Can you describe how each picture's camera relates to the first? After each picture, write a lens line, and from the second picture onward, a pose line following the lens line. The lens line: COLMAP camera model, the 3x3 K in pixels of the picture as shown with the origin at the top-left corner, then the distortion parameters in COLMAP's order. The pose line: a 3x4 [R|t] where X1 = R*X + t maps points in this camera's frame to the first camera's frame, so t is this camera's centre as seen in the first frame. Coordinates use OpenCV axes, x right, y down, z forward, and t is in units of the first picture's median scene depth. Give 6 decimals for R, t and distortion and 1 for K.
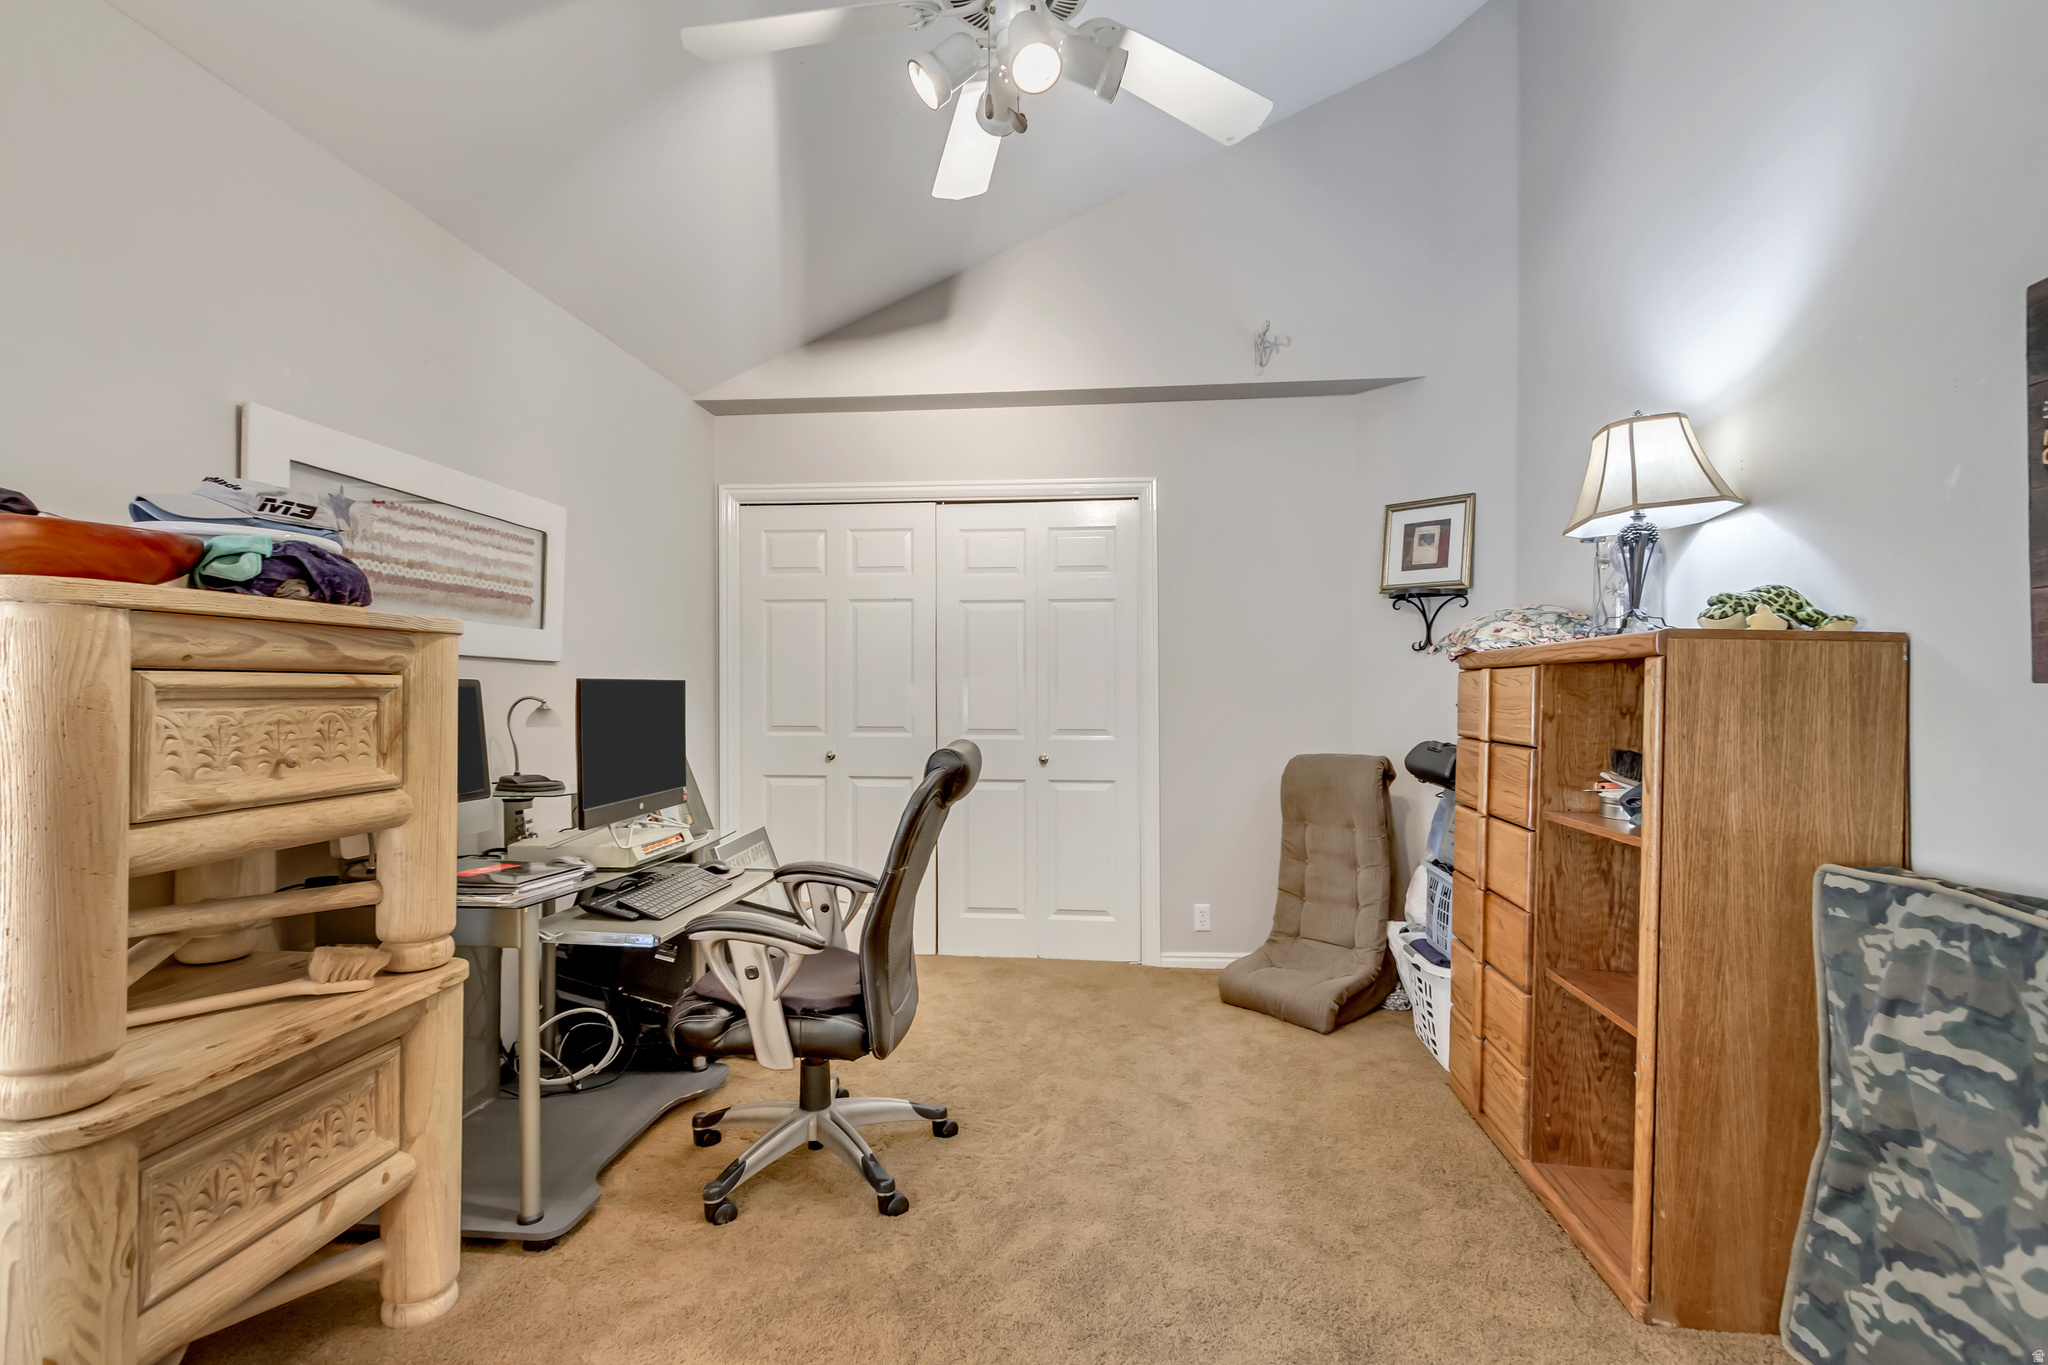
lens RADIAL K [[947.2, 0, 1025.2], [0, 947.2, 694.6], [0, 0, 1]] dist [0.001437, -0.000360]
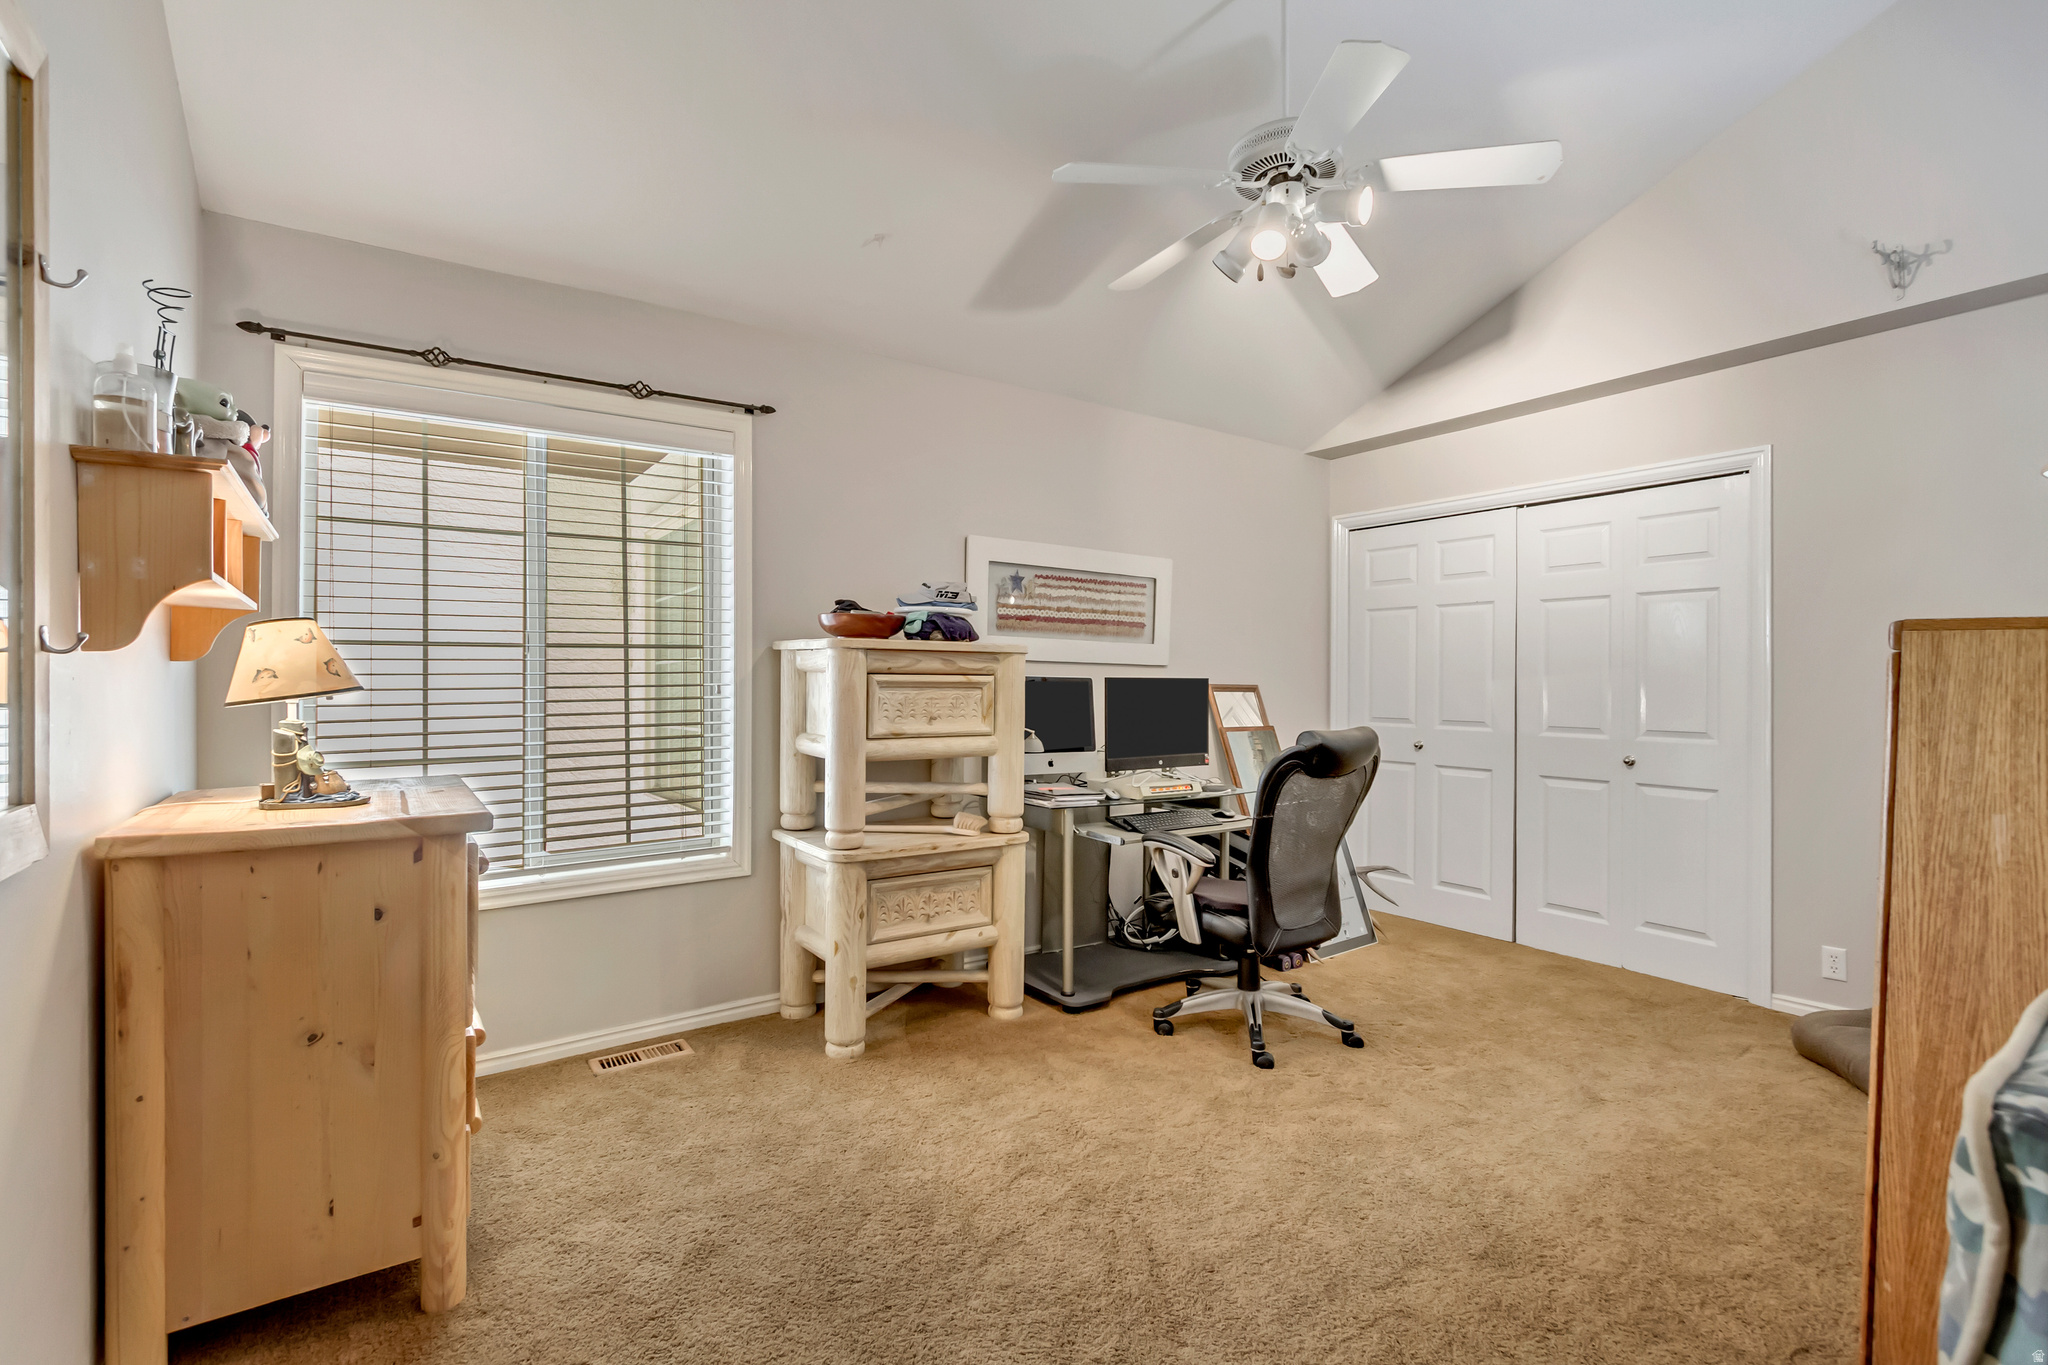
lens RADIAL K [[922.6, 0, 1023.6], [0, 922.6, 698.5], [0, 0, 1]] dist [0.001169, -0.000120]
pose [[0.652190, 0.016835, -0.757869, 0.727432], [-0.011344, 0.999858, 0.012448, 0.001351], [0.757971, 0.000479, 0.652288, -0.152938]]
